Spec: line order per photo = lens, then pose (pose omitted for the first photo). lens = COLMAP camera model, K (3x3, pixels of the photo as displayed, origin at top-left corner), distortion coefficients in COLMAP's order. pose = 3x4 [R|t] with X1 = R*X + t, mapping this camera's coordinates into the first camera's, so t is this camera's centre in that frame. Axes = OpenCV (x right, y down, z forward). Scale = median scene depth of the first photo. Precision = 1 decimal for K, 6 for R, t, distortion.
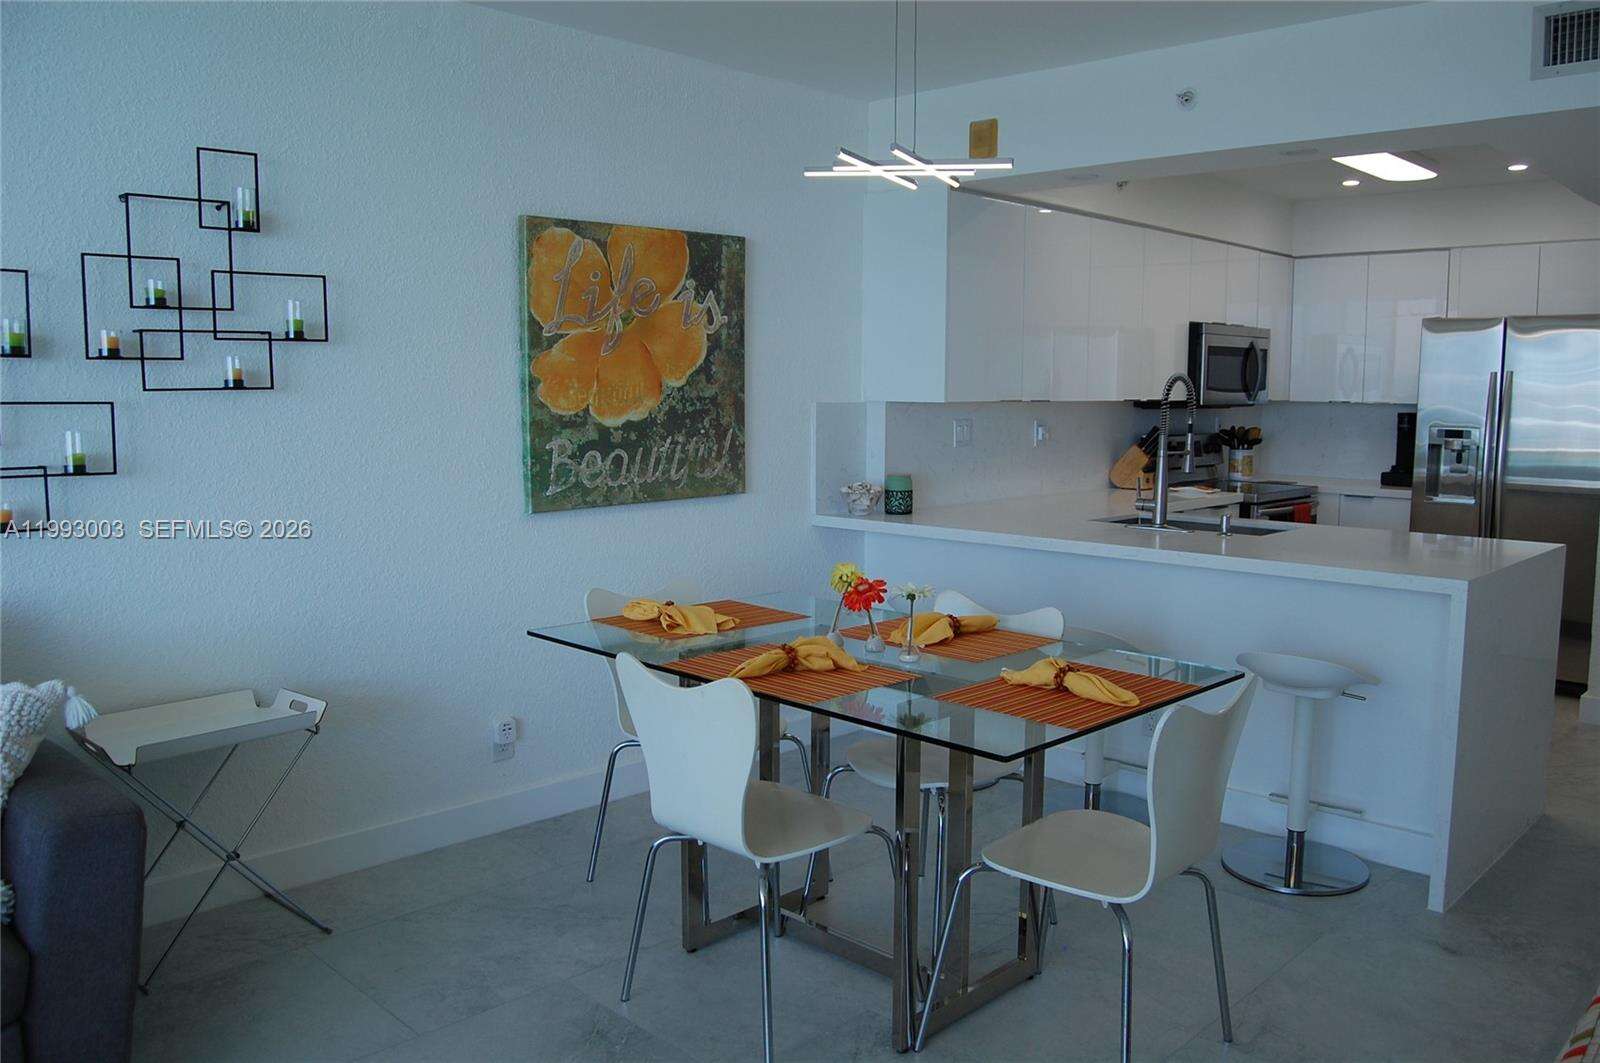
lens RADIAL K [[1246.0, 0, 792.9], [0, 1246.0, 523.1], [0, 0, 1]] dist [-0.100958, 0.039730]
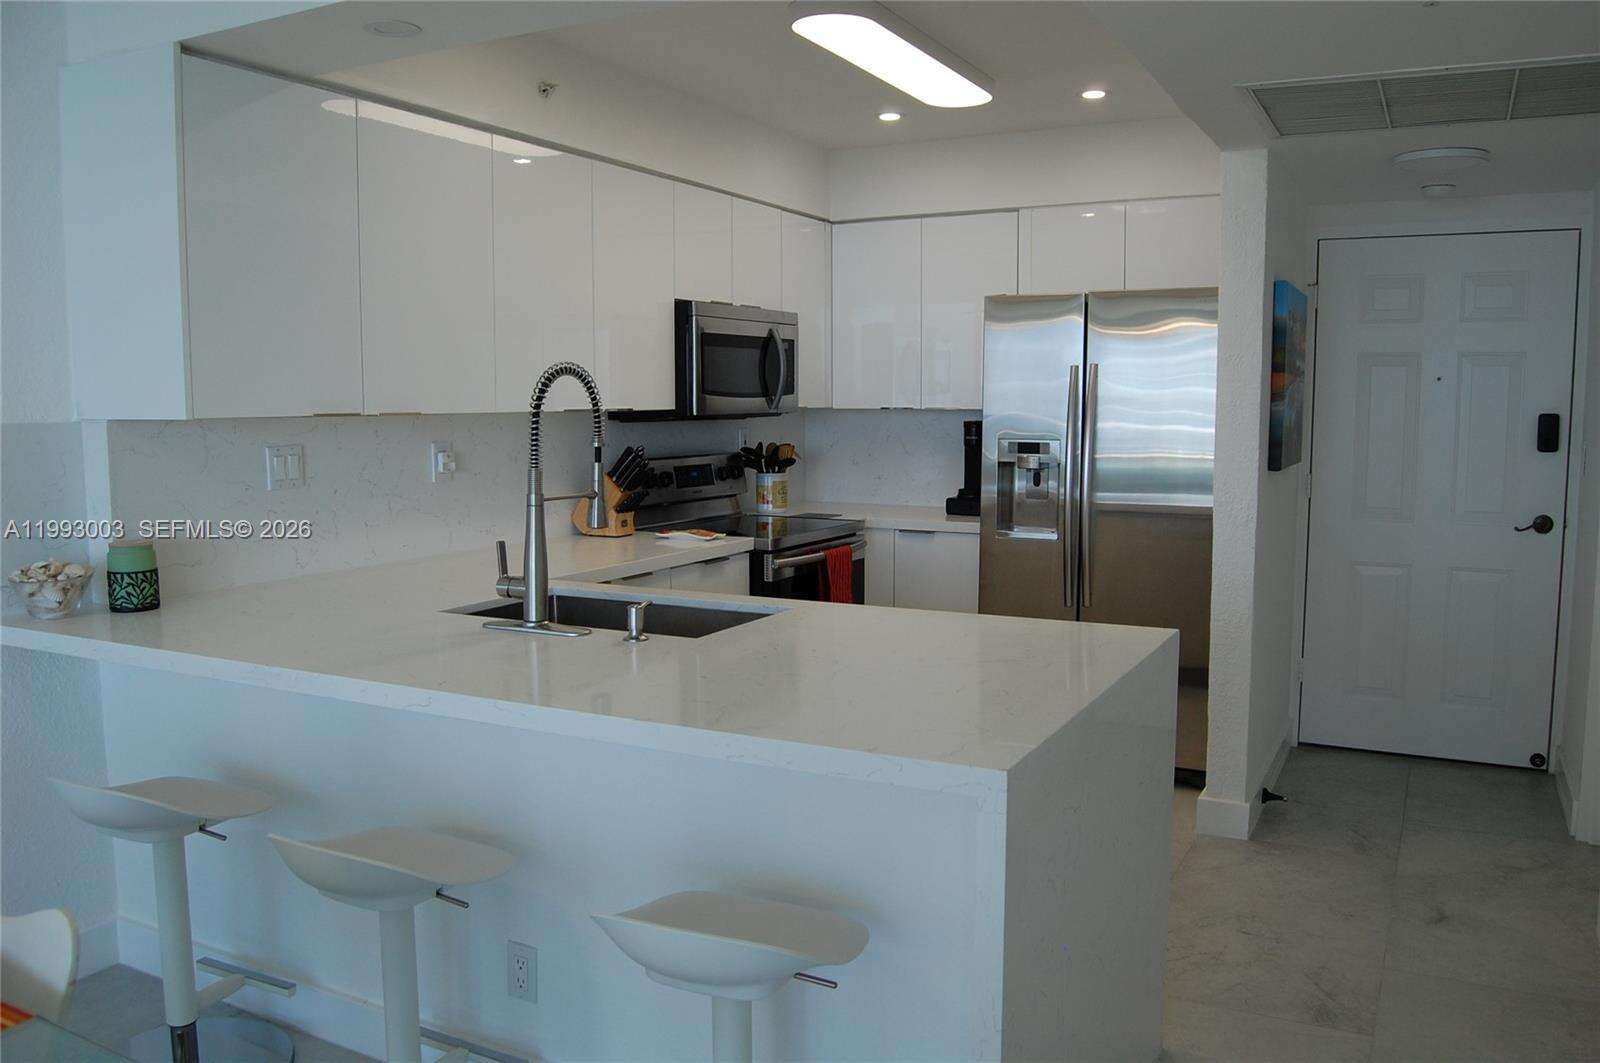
lens RADIAL K [[1246.0, 0, 796.8], [0, 1246.0, 529.5], [0, 0, 1]] dist [-0.100958, 0.039730]
pose [[0.957496, -0.036035, 0.286186, 0.177513], [0.038079, 0.999273, -0.001578, -0.026106], [-0.285921, 0.012409, 0.958173, 0.289981]]
